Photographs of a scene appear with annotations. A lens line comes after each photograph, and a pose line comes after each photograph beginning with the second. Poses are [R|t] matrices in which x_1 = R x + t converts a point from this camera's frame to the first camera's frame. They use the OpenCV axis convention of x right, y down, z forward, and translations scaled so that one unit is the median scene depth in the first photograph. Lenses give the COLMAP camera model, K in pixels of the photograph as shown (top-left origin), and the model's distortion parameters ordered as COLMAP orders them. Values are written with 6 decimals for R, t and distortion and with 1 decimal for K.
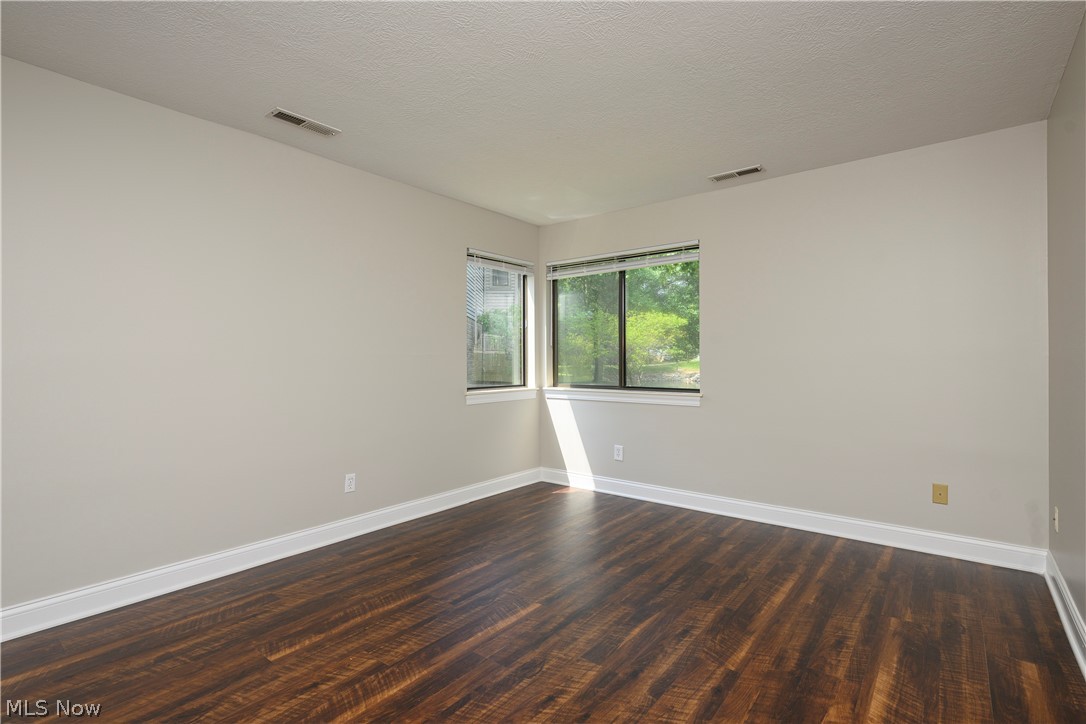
lens RADIAL K [[517.8, 0, 544.0], [0, 517.8, 359.2], [0, 0, 1]] dist [-0.002293, 0.000173]
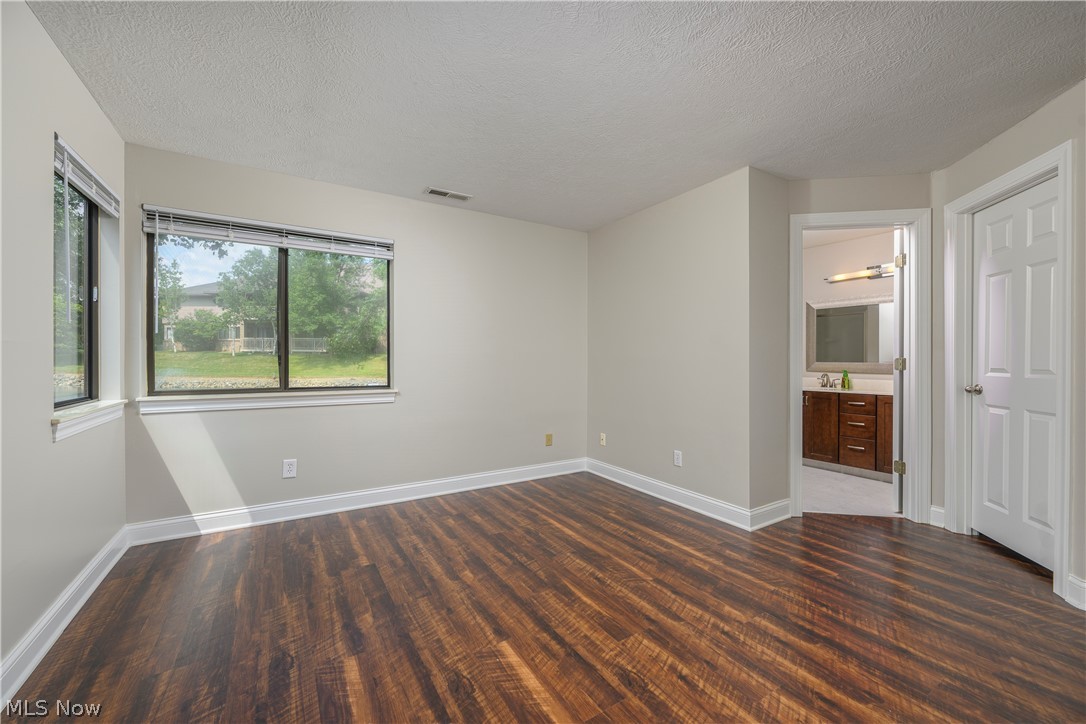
lens RADIAL K [[428.3, 0, 538.8], [0, 428.3, 361.3], [0, 0, 1]] dist [-0.001839, 0.000525]
pose [[0.338712, -0.002922, 0.940886, -0.587727], [-0.008515, 0.999945, 0.006171, 0.003566], [-0.940852, -0.010102, 0.338668, 0.638118]]
